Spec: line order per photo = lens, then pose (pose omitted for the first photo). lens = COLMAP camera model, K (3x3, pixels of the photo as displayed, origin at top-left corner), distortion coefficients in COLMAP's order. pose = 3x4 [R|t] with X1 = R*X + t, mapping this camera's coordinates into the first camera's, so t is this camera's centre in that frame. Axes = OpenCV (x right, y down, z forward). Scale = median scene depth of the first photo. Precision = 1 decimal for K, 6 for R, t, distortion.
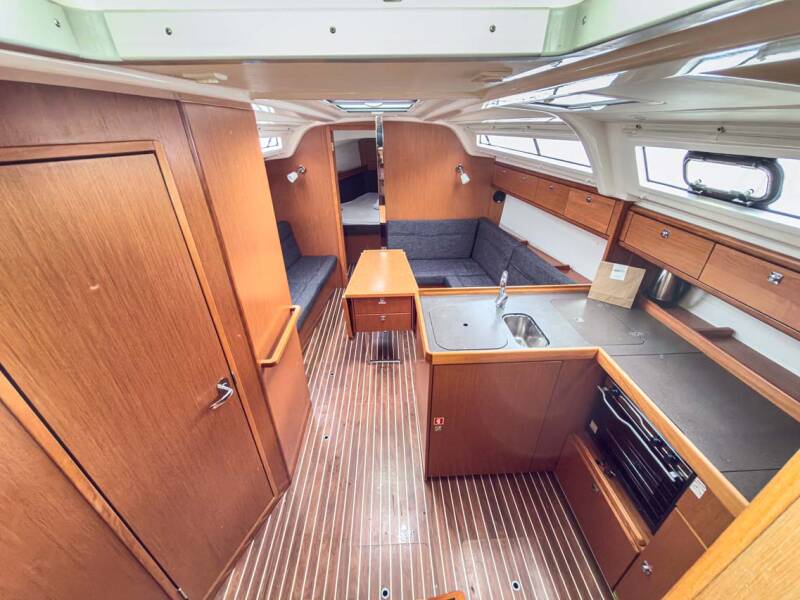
lens RADIAL K [[315.8, 0, 403.0], [0, 315.8, 293.6], [0, 0, 1]] dist [0.000808, -0.000623]
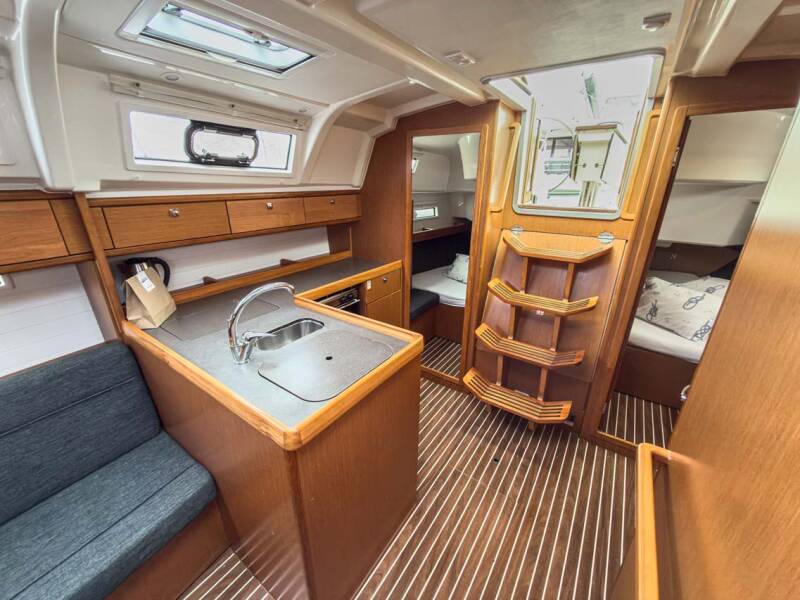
lens RADIAL K [[315.8, 0, 400.3], [0, 315.8, 304.3], [0, 0, 1]] dist [0.000808, -0.000623]
pose [[-0.790200, -0.218882, 0.572429, -0.380679], [0.292987, 0.685467, 0.666554, -0.517988], [-0.538277, 0.694425, -0.477526, 1.518295]]
